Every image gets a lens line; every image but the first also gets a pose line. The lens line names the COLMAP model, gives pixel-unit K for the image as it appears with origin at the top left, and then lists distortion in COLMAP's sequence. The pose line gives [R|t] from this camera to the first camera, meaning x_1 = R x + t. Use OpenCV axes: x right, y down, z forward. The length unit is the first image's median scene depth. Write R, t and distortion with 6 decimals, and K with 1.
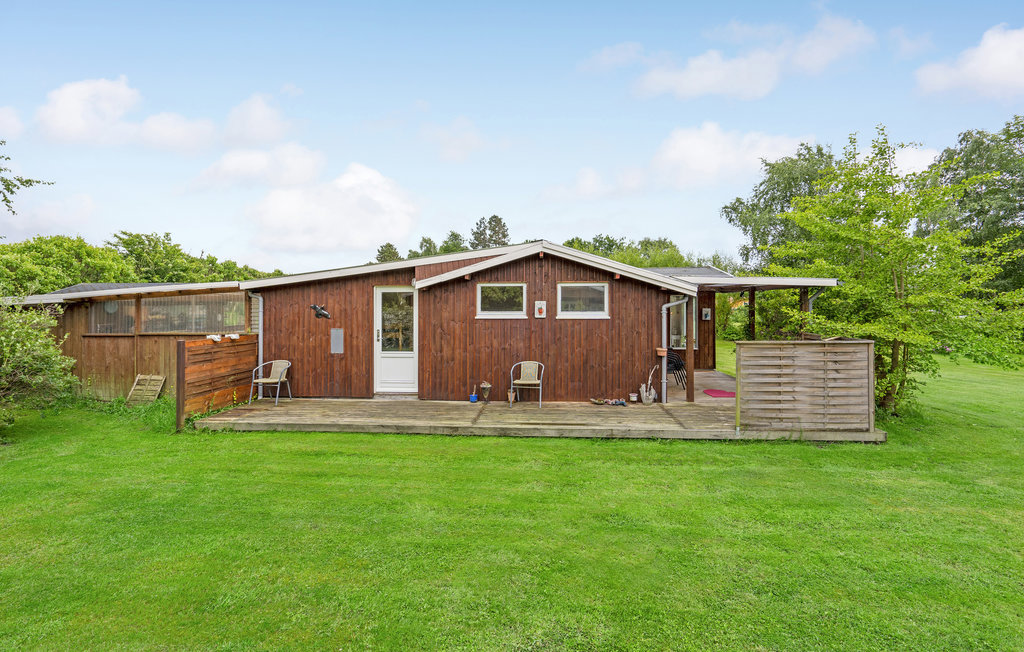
lens RADIAL K [[472.9, 0, 512.2], [0, 472.9, 318.0], [0, 0, 1]] dist [-0.000555, 0.000021]
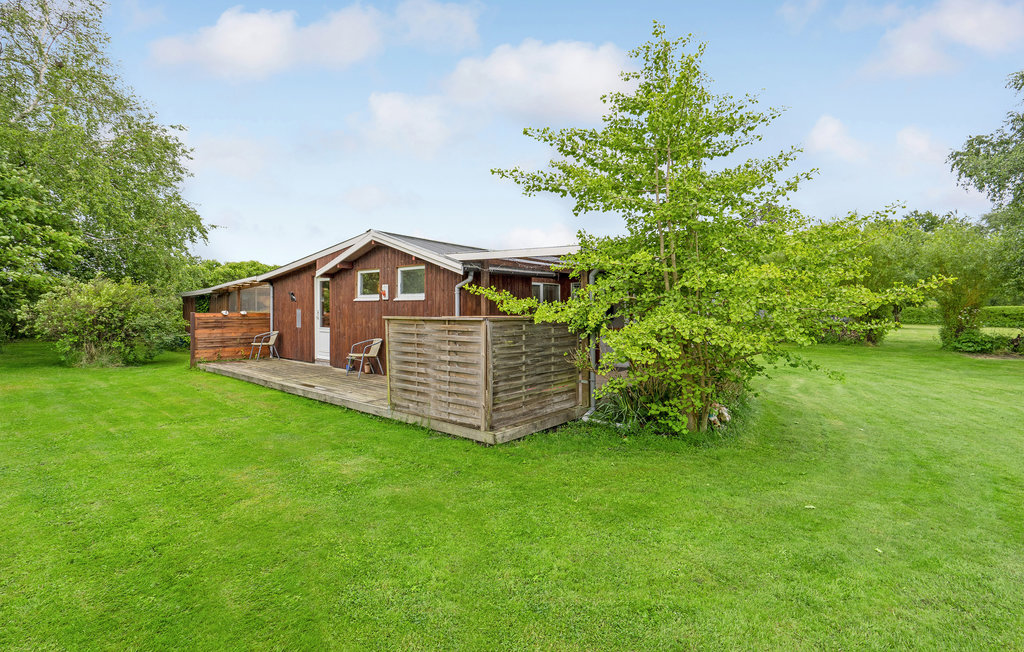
lens RADIAL K [[472.9, 0, 512.0], [0, 472.9, 323.6], [0, 0, 1]] dist [-0.000555, 0.000021]
pose [[0.806543, 0.024126, -0.590682, 0.961243], [-0.019182, 0.999709, 0.014641, 0.033790], [0.590864, -0.000478, 0.806771, 0.284471]]
